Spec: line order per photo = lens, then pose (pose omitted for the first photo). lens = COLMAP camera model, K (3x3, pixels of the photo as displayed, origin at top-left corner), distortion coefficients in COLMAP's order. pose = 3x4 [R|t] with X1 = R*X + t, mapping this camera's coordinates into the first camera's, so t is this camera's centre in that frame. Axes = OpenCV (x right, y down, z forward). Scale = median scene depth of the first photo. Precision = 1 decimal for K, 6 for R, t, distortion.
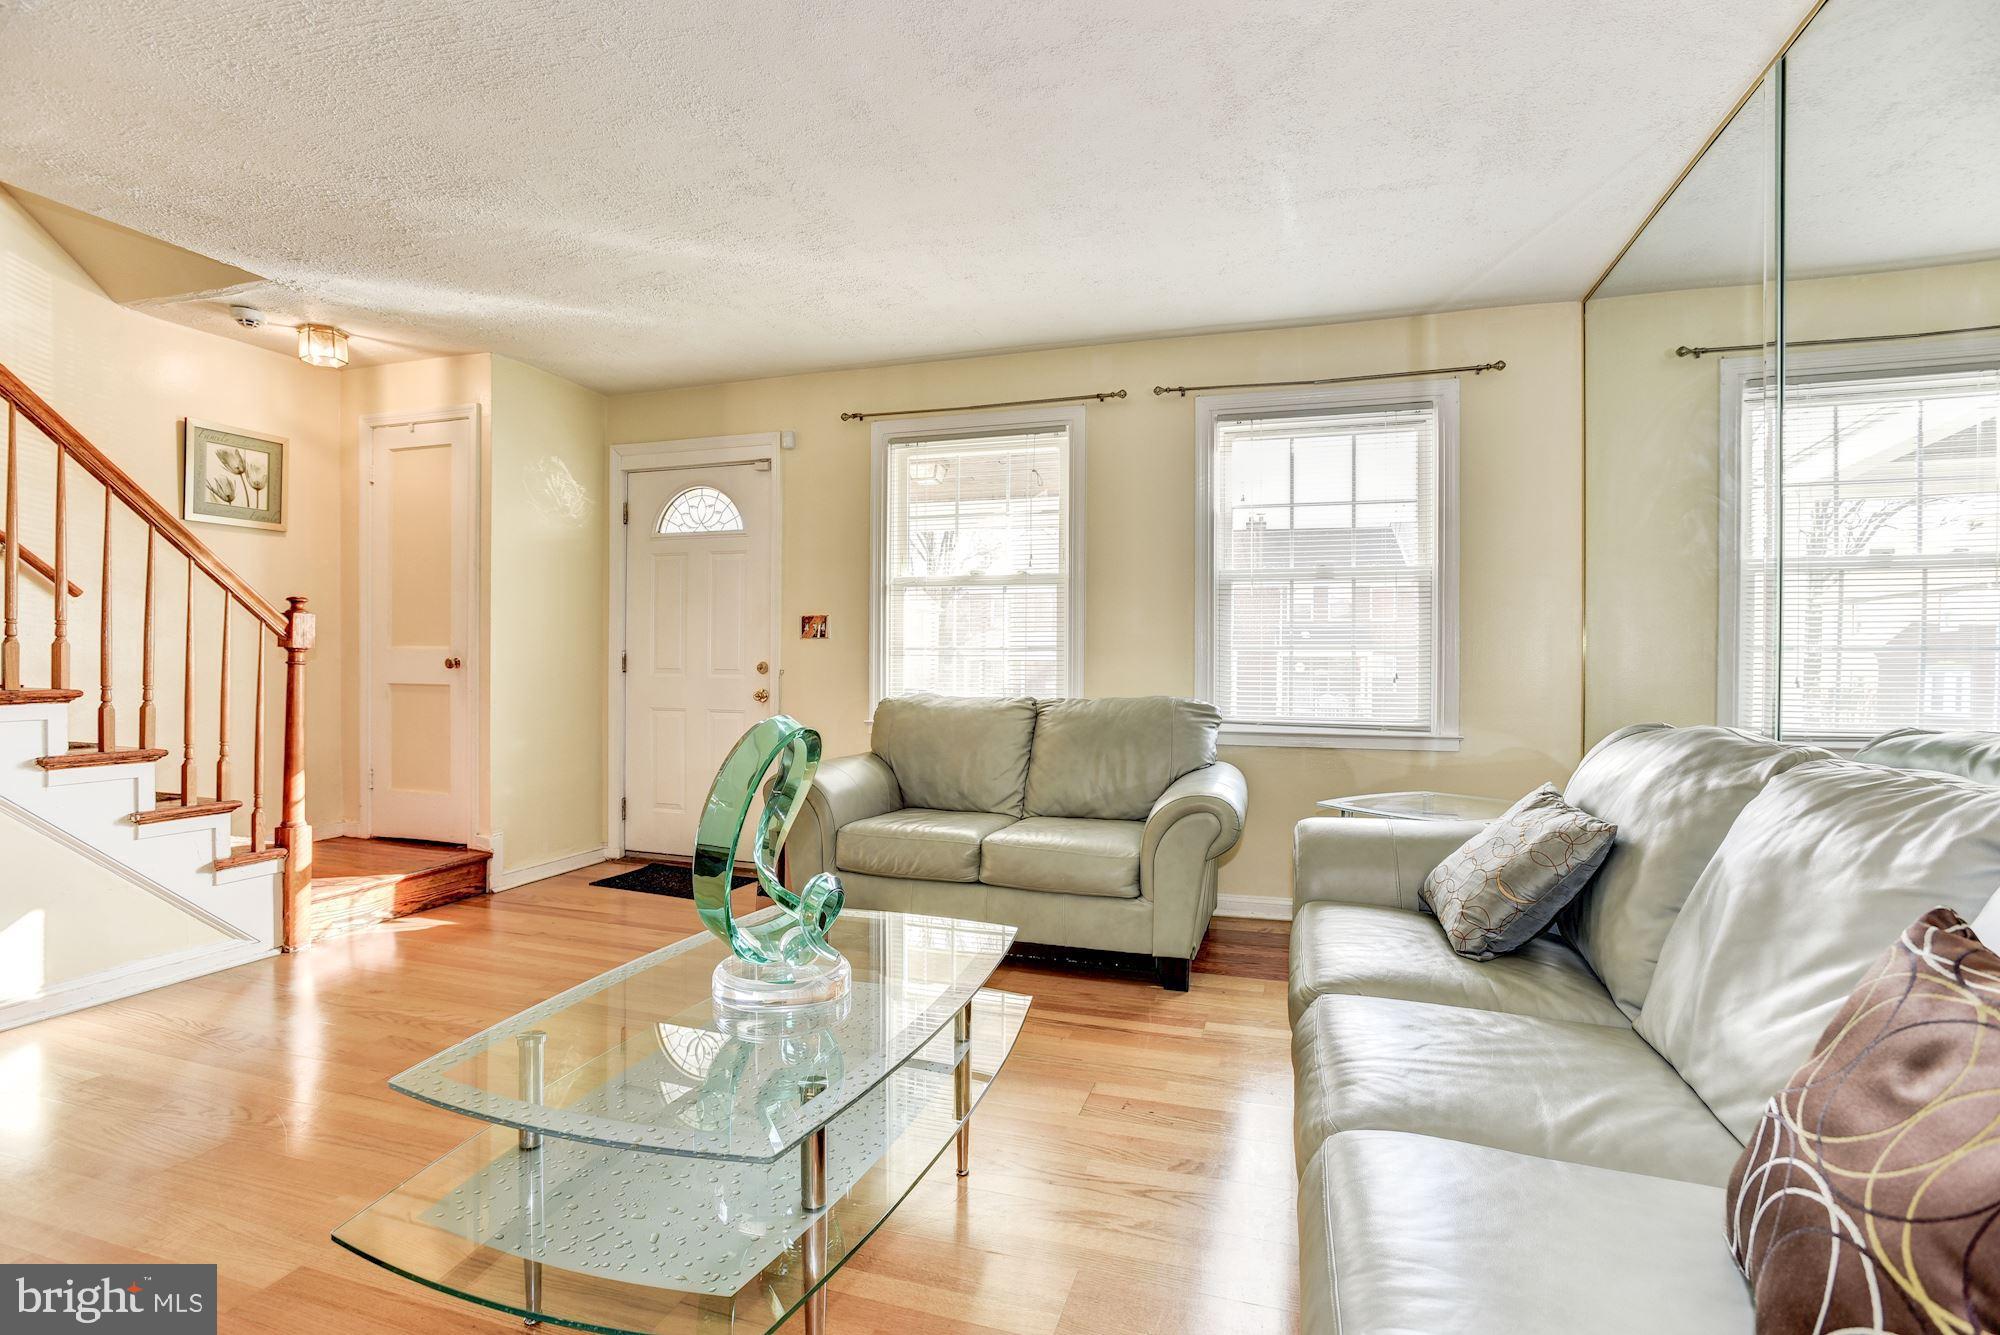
lens RADIAL K [[951.8, 0, 989.5], [0, 951.8, 655.5], [0, 0, 1]] dist [-0.040444, 0.007545]
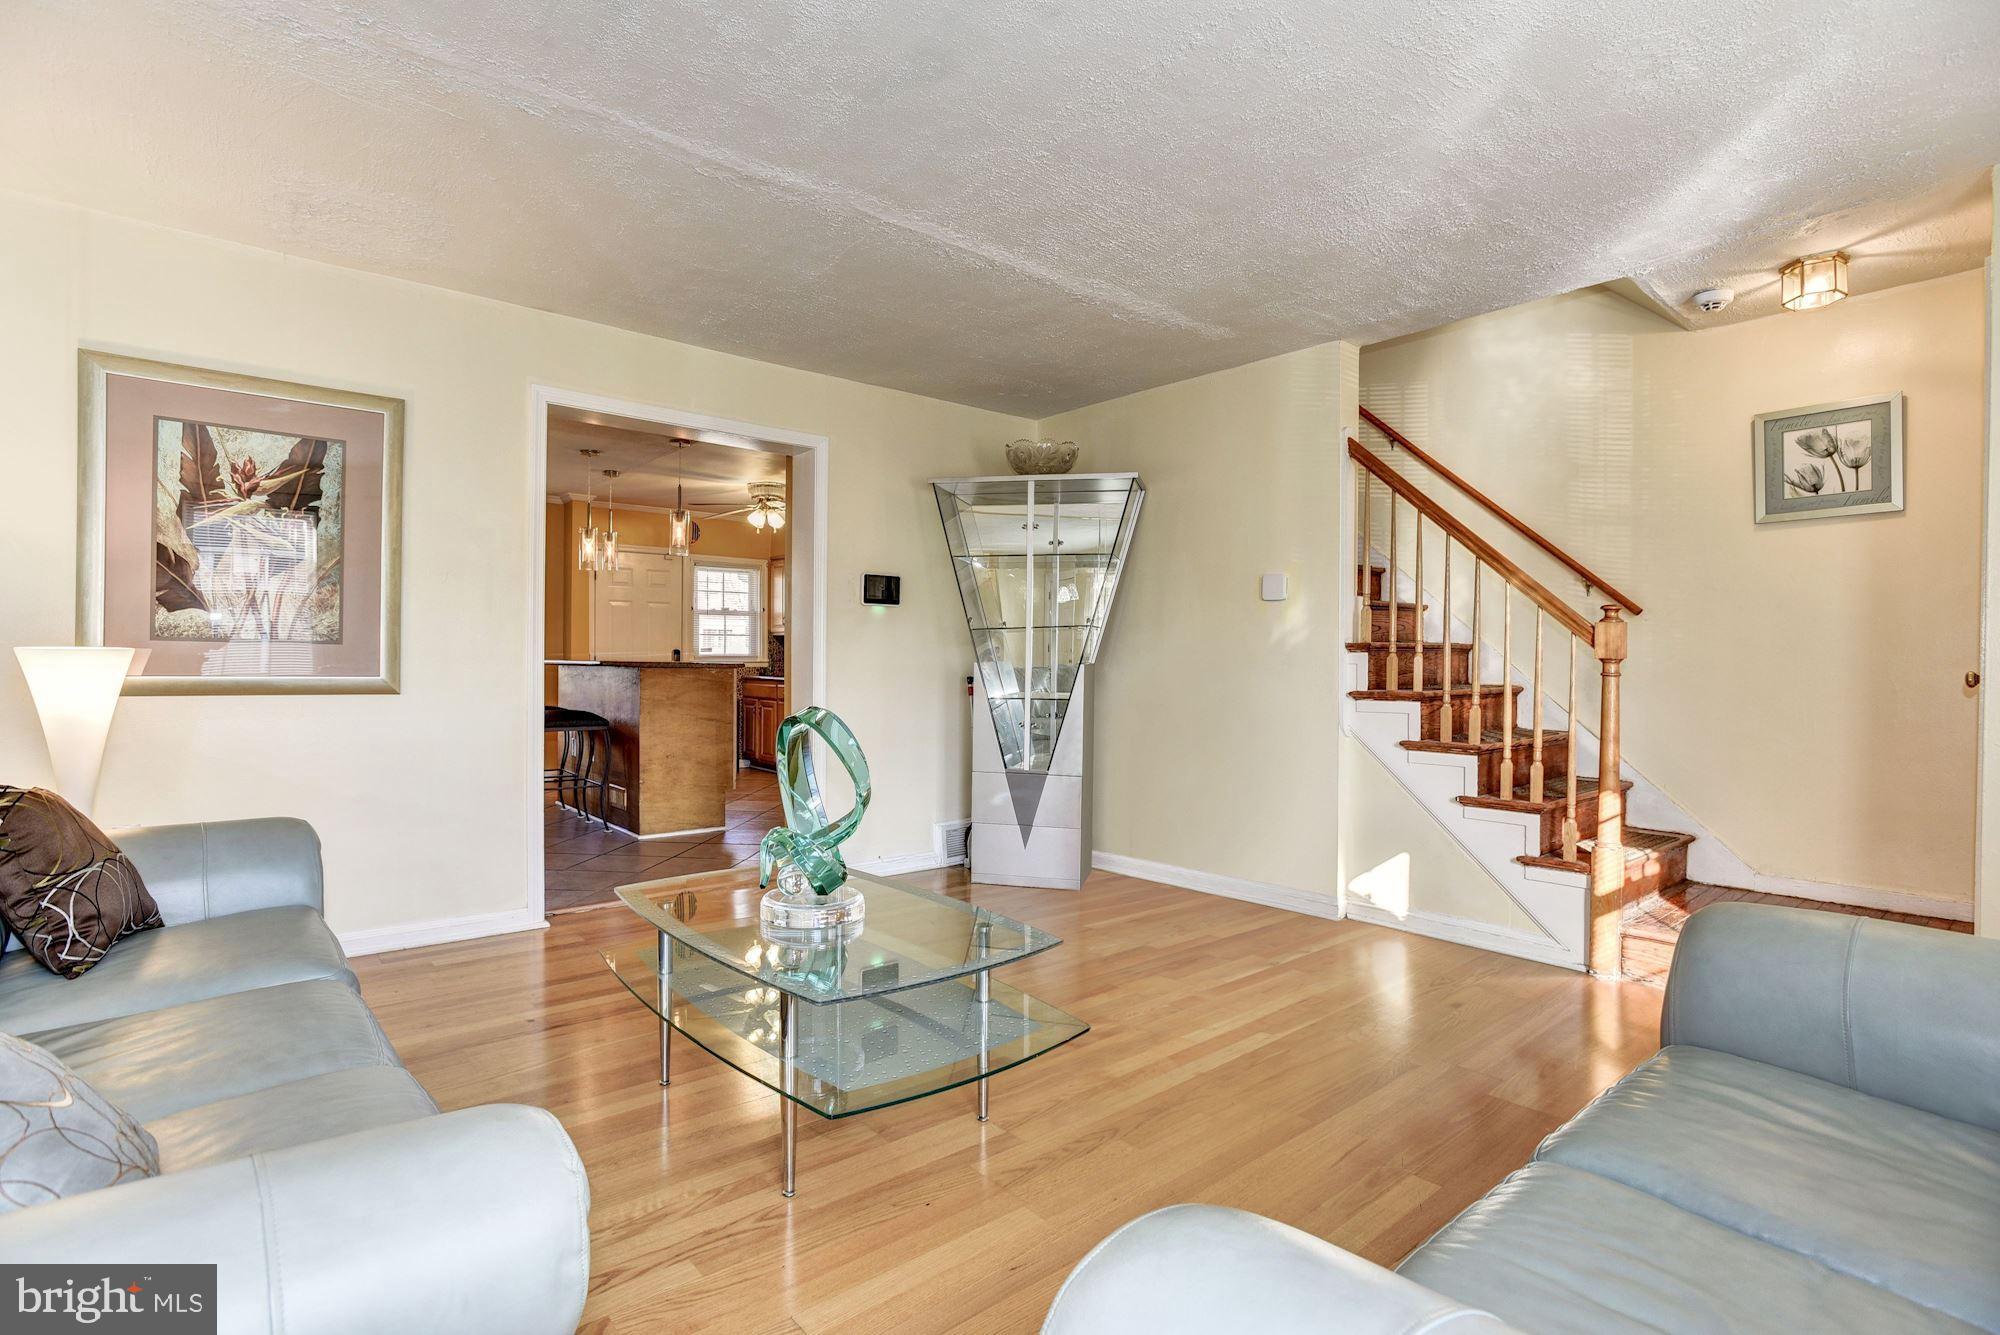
lens RADIAL K [[951.8, 0, 1016.2], [0, 951.8, 670.0], [0, 0, 1]] dist [-0.040444, 0.007545]
pose [[-0.497571, 0.003121, -0.867418, 0.311167], [-0.005867, 0.999959, 0.006963, 0.000293], [0.867403, 0.008554, -0.497532, 0.788423]]
